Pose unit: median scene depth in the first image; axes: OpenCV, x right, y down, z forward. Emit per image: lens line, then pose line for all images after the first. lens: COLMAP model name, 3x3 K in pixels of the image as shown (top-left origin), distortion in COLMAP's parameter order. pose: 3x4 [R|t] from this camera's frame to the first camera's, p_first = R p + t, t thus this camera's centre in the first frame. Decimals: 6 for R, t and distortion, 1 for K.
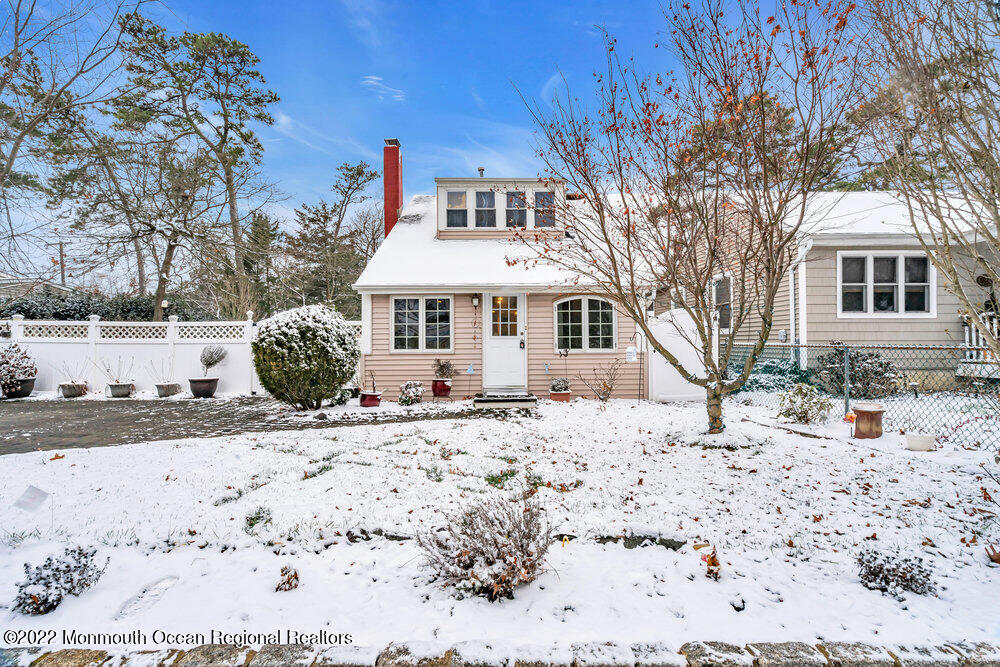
lens RADIAL K [[448.4, 0, 500.0], [0, 448.4, 333.5], [0, 0, 1]] dist [-0.003791, 0.000043]
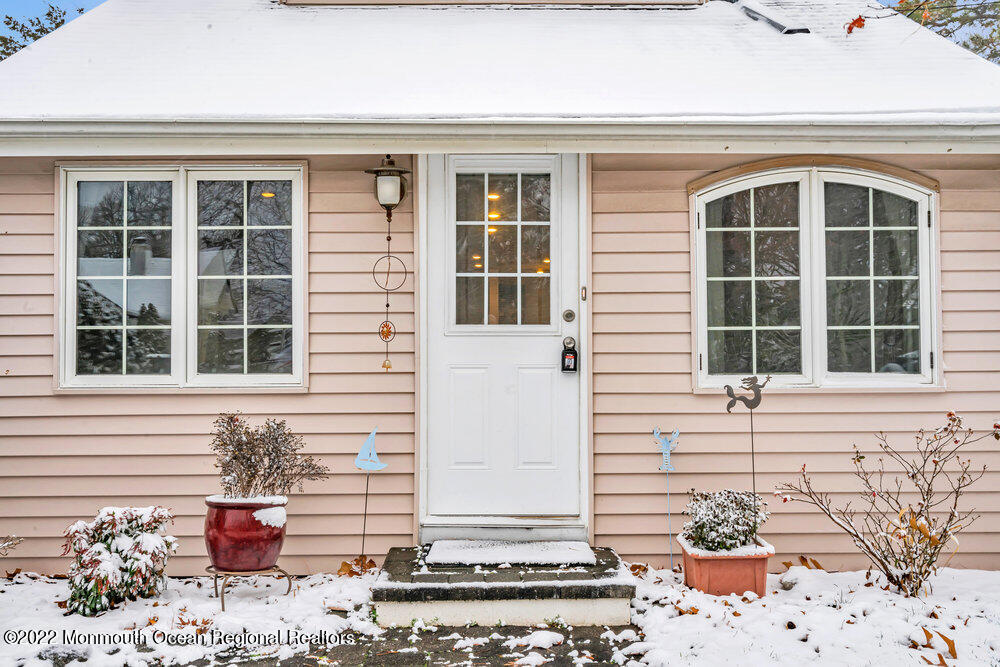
lens RADIAL K [[957.5, 0, 501.9], [0, 957.5, 344.2], [0, 0, 1]] dist [0.007626, -0.005205]
pose [[0.999998, 0.001795, 0.001315, 0.009118], [-0.001810, 0.999940, 0.010831, 0.011025], [-0.001296, -0.010834, 0.999940, 0.445415]]
